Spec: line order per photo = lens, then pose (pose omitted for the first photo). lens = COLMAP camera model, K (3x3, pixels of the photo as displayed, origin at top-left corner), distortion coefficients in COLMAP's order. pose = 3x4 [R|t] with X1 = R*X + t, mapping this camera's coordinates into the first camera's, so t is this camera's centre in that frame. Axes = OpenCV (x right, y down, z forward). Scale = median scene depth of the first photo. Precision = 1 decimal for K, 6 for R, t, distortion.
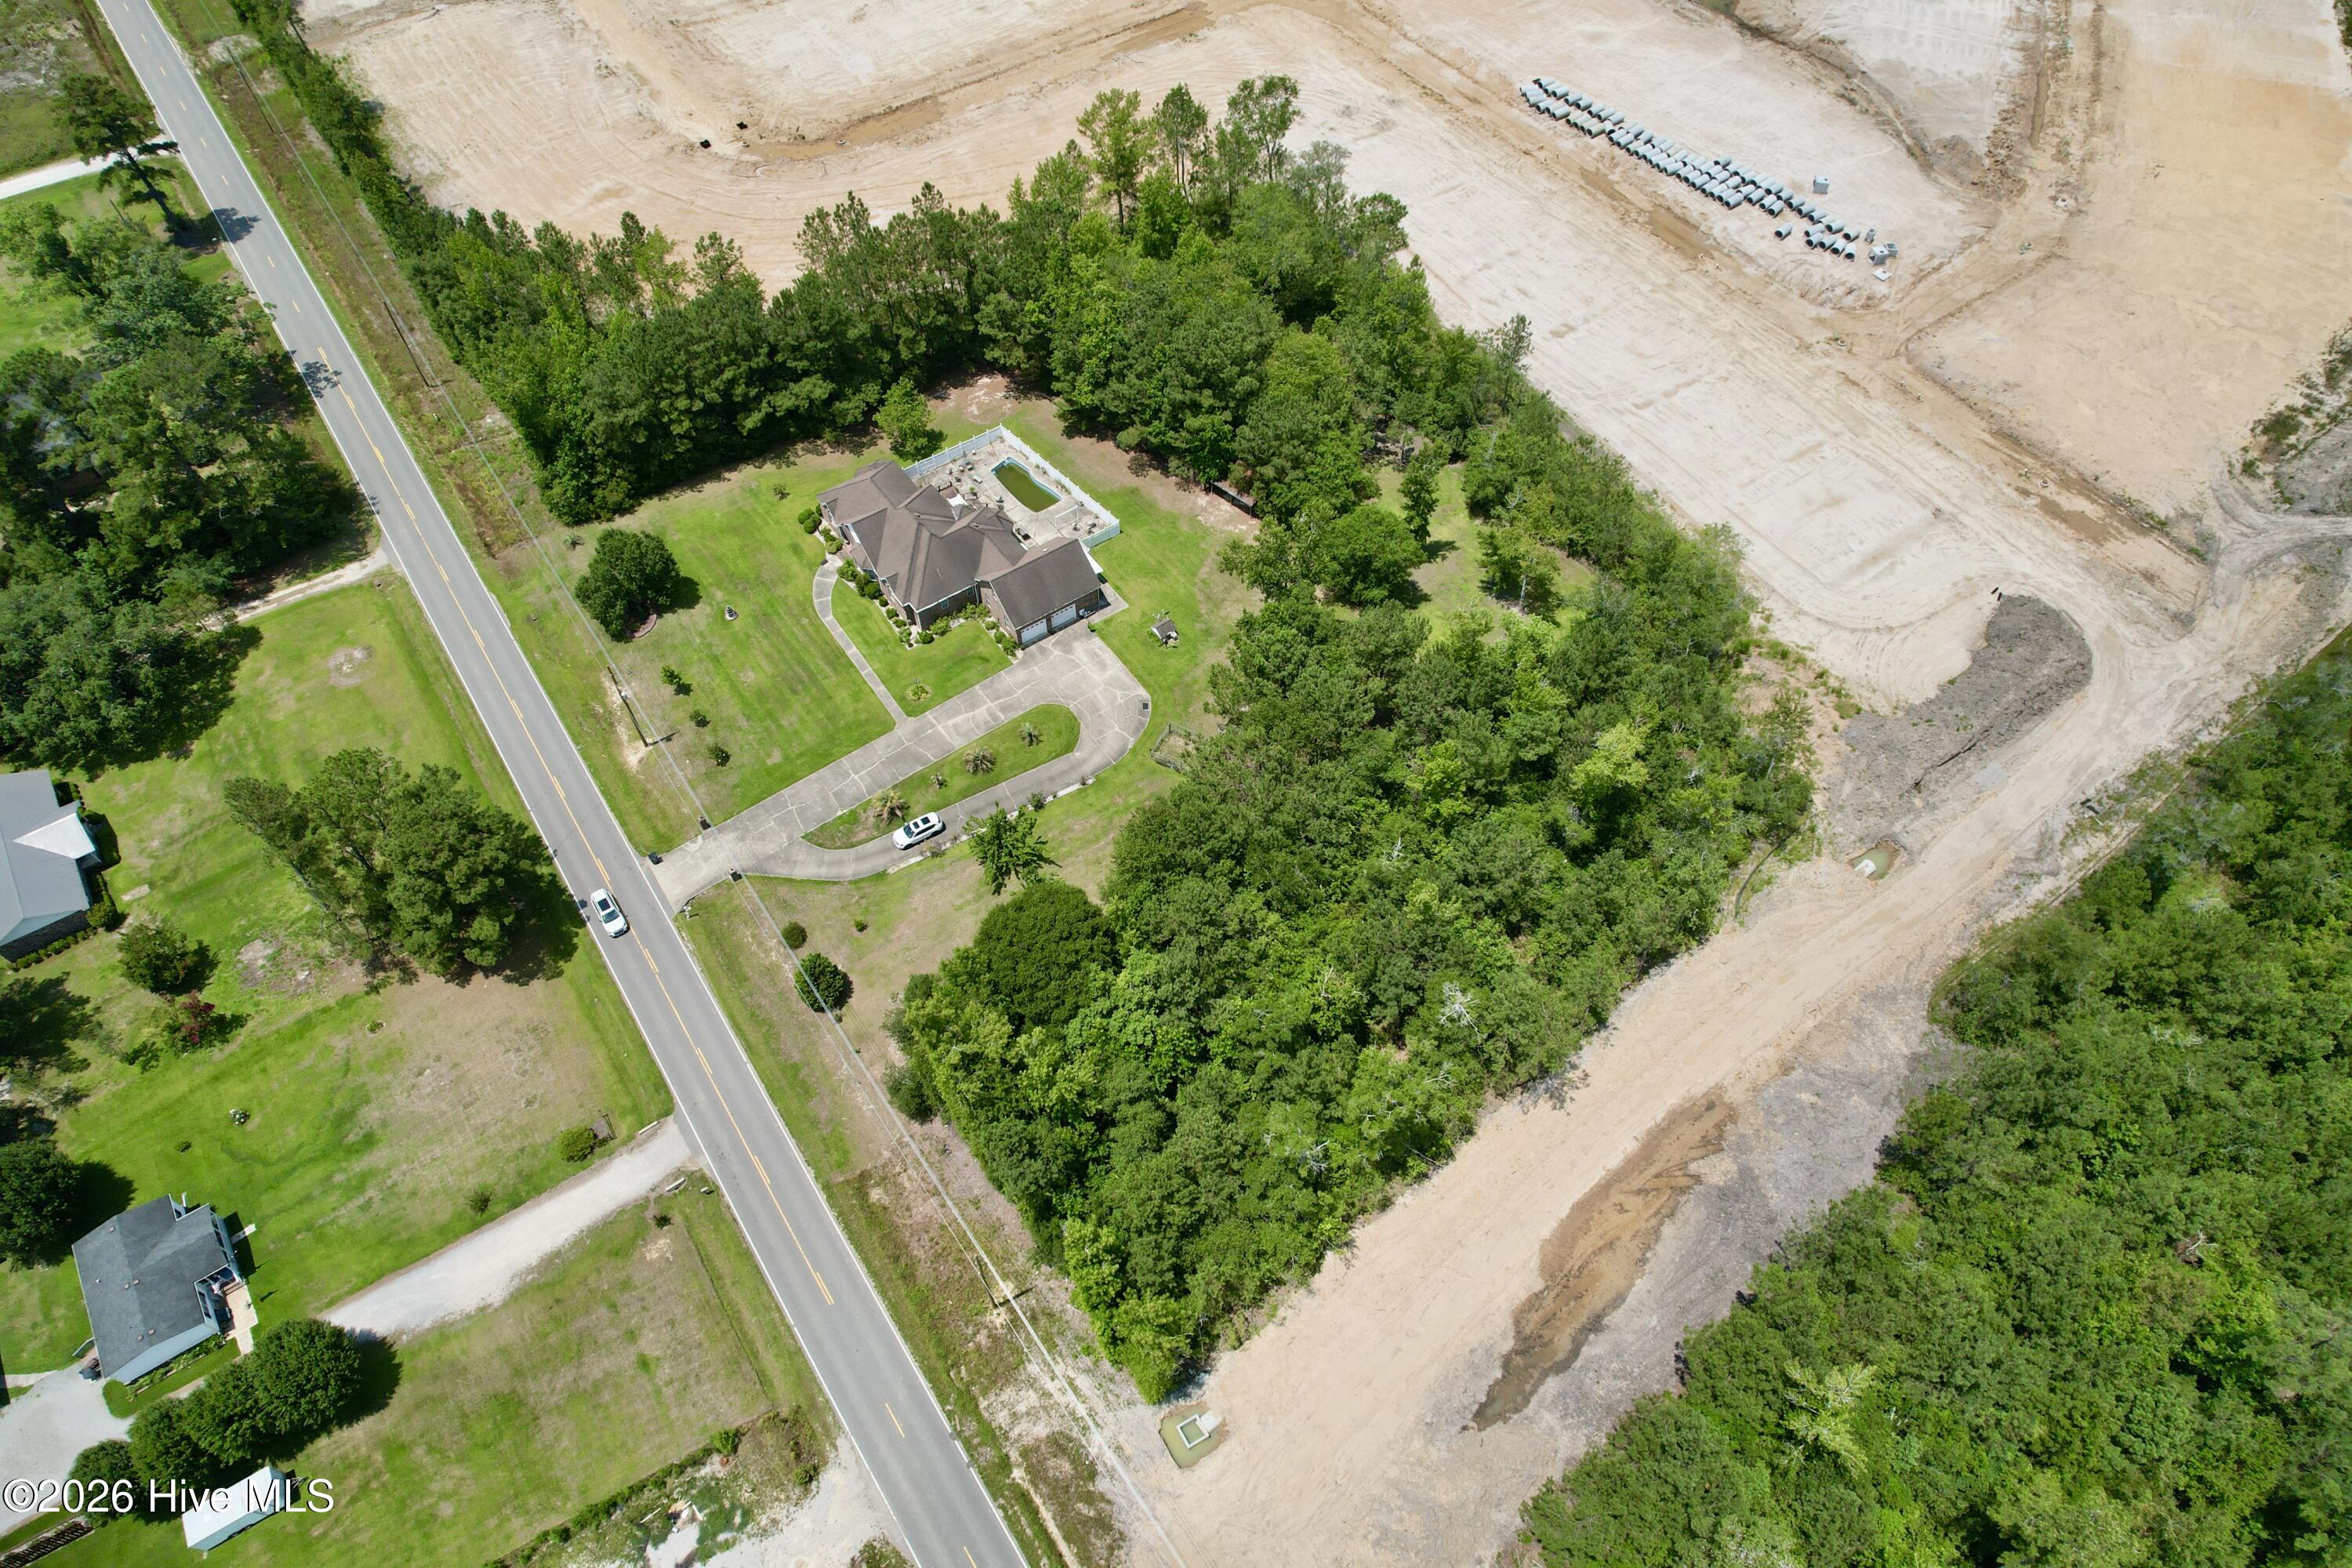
lens RADIAL K [[1497.4, 0, 1180.1], [0, 1497.4, 791.1], [0, 0, 1]] dist [-0.088062, 0.083107]
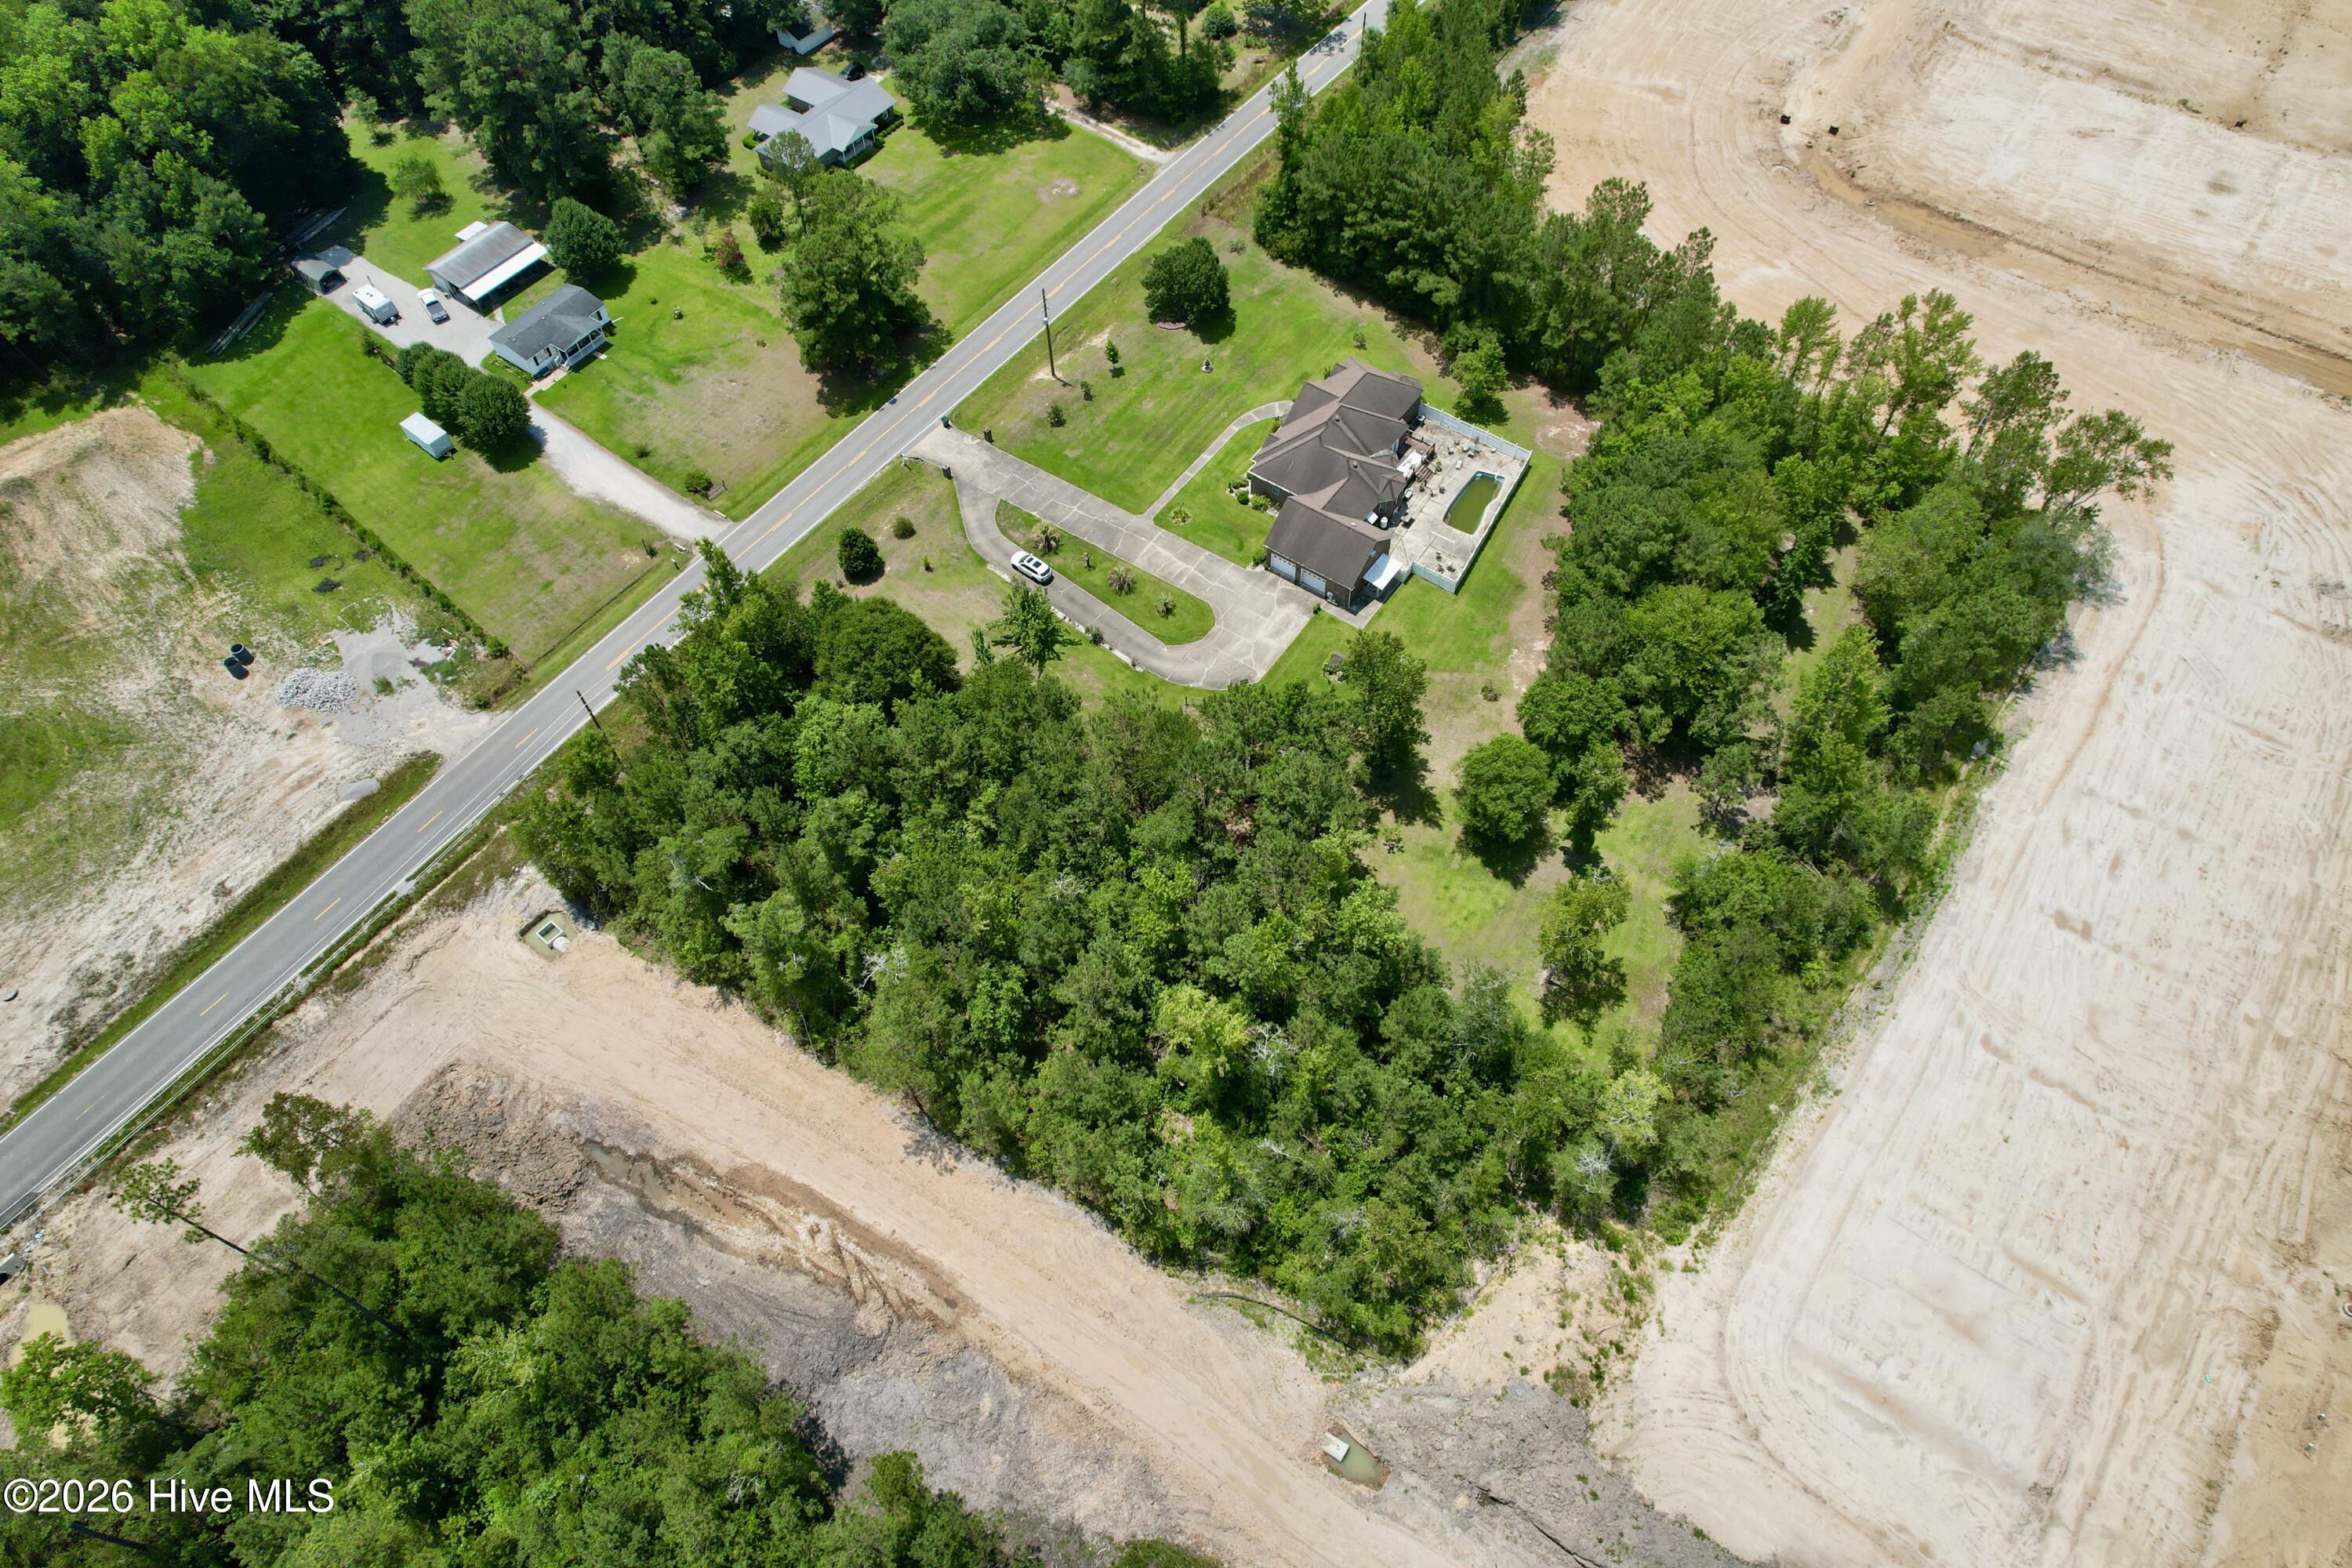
lens RADIAL K [[1497.4, 0, 1180.1], [0, 1497.4, 791.1], [0, 0, 1]] dist [-0.088062, 0.083107]
pose [[0.338499, 0.786898, -0.515955, 0.503947], [-0.759641, 0.552116, 0.343676, -0.308718], [0.555305, 0.275607, 0.784651, 0.214803]]
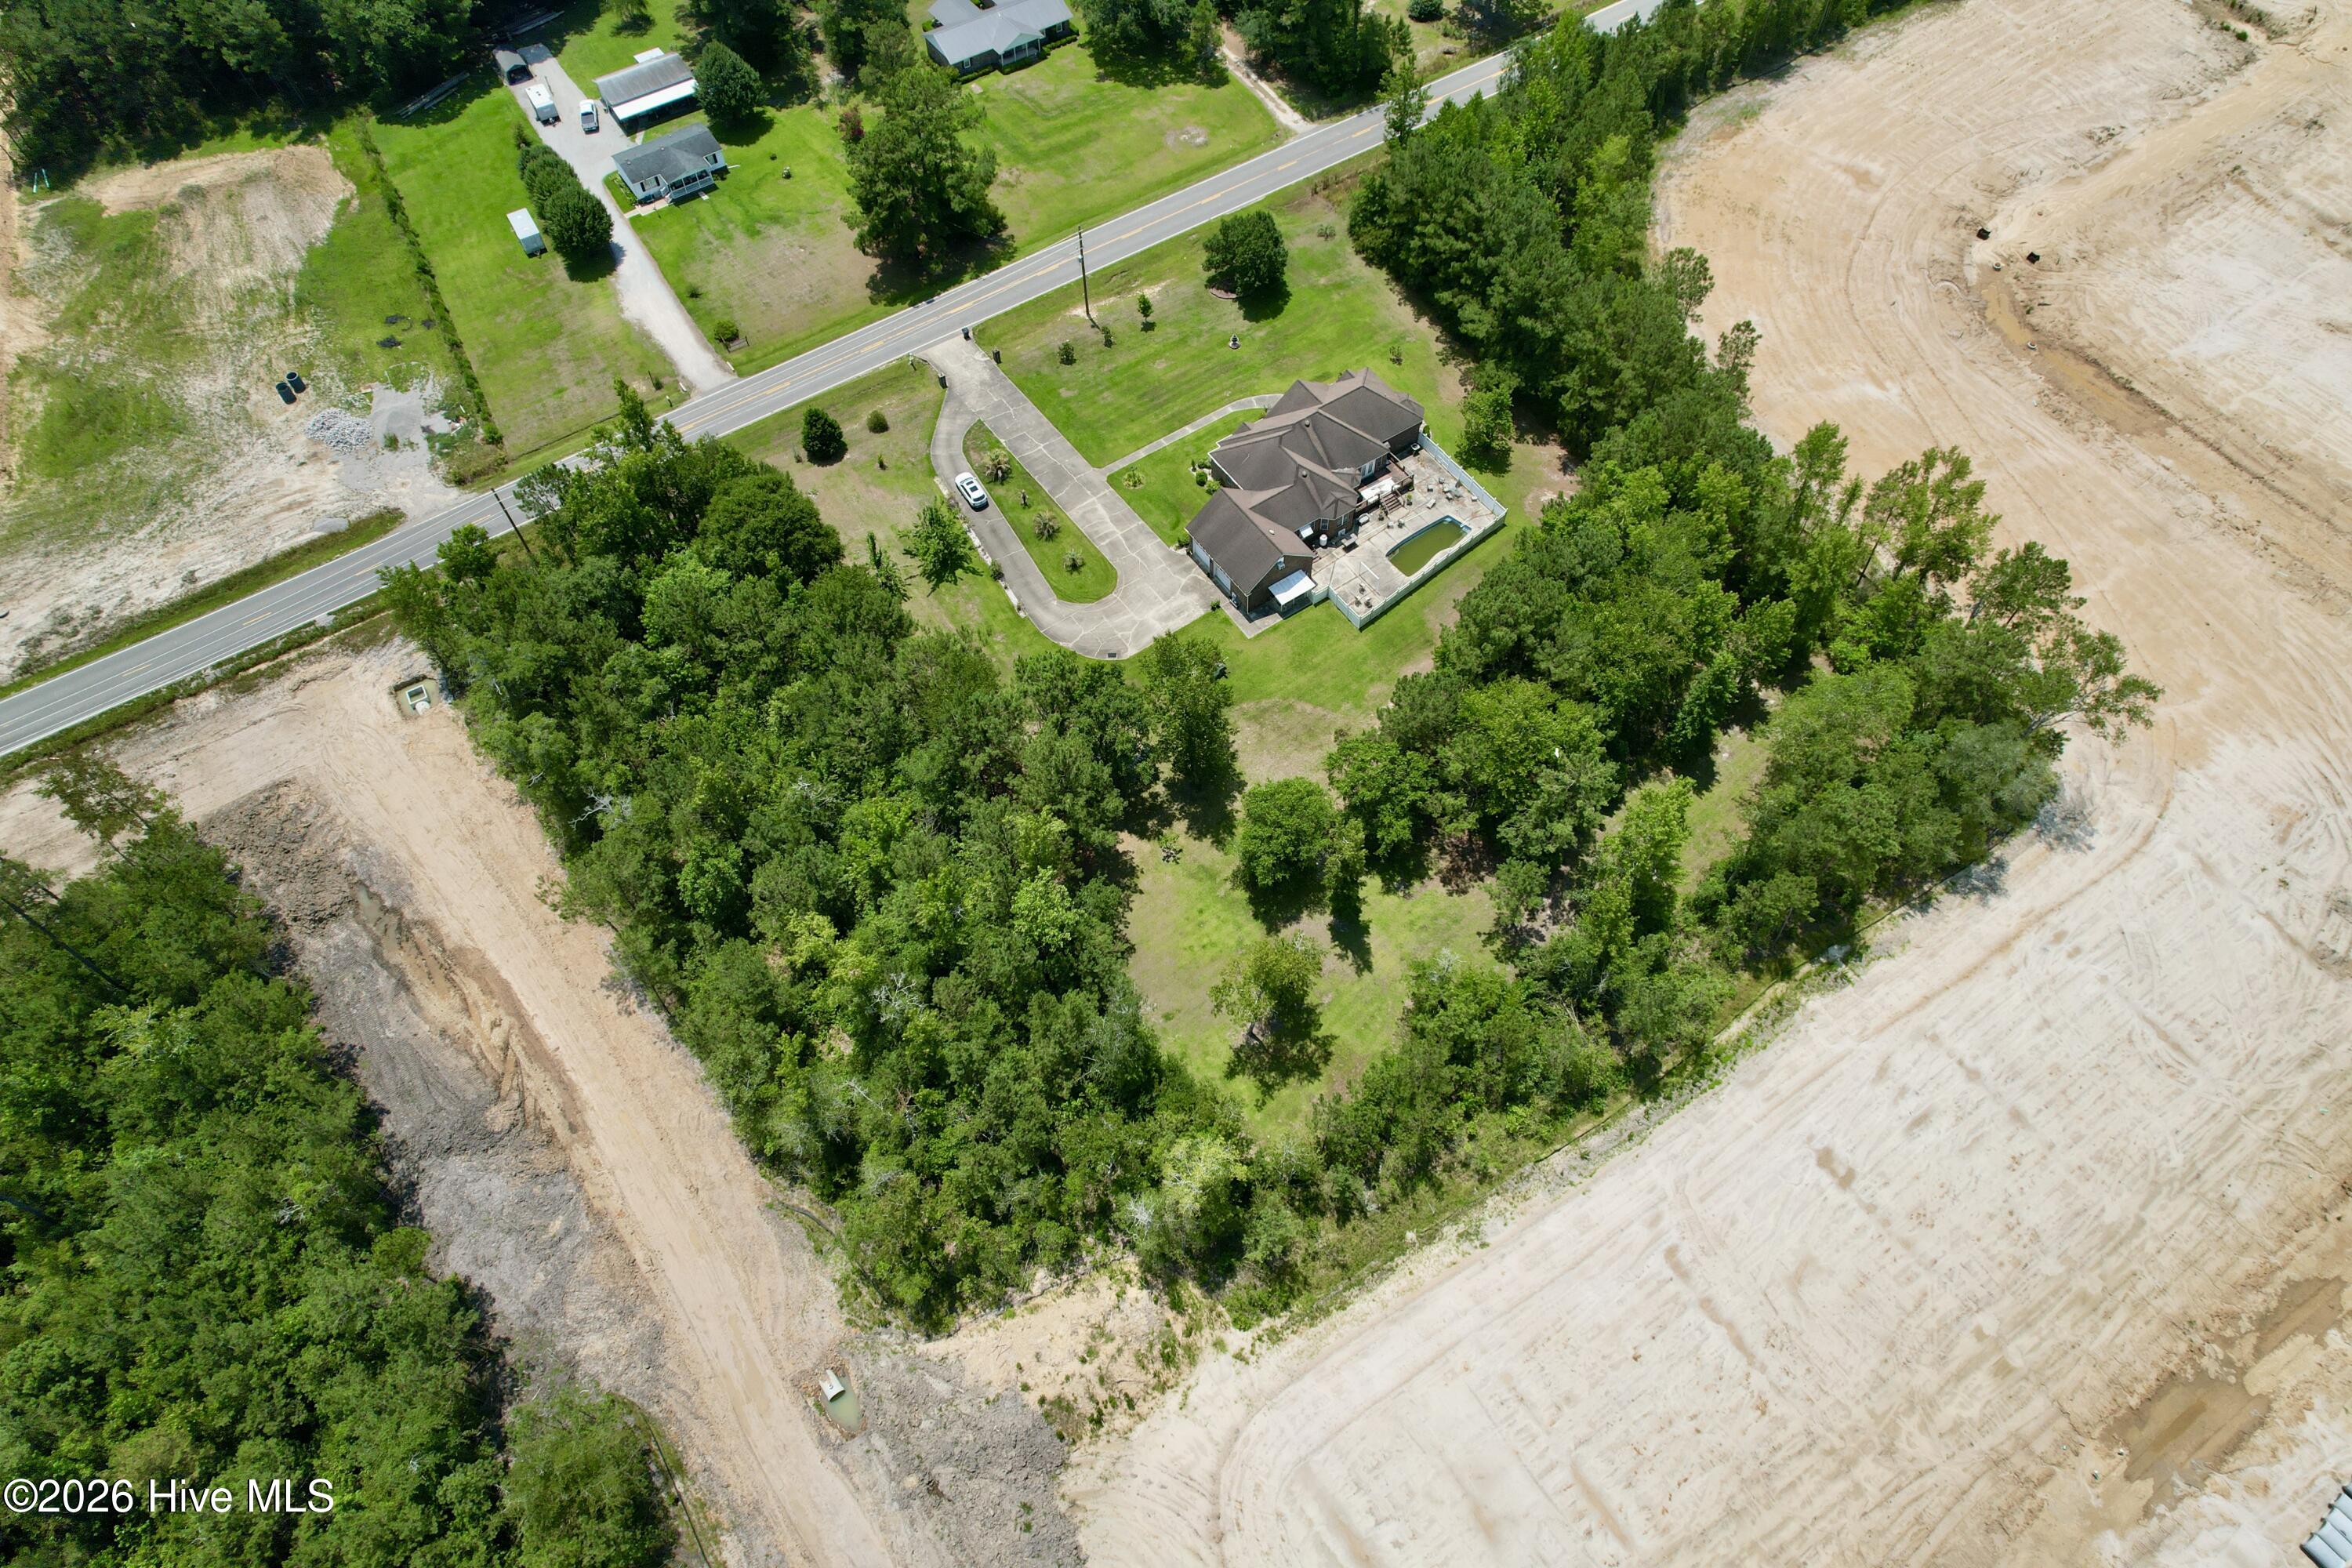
lens RADIAL K [[1497.4, 0, 1180.1], [0, 1497.4, 791.1], [0, 0, 1]] dist [-0.088062, 0.083107]
pose [[-0.010281, 0.853191, -0.521498, 0.537293], [-0.806006, 0.301594, 0.509309, -0.538631], [0.591818, 0.425567, 0.684576, 0.378764]]
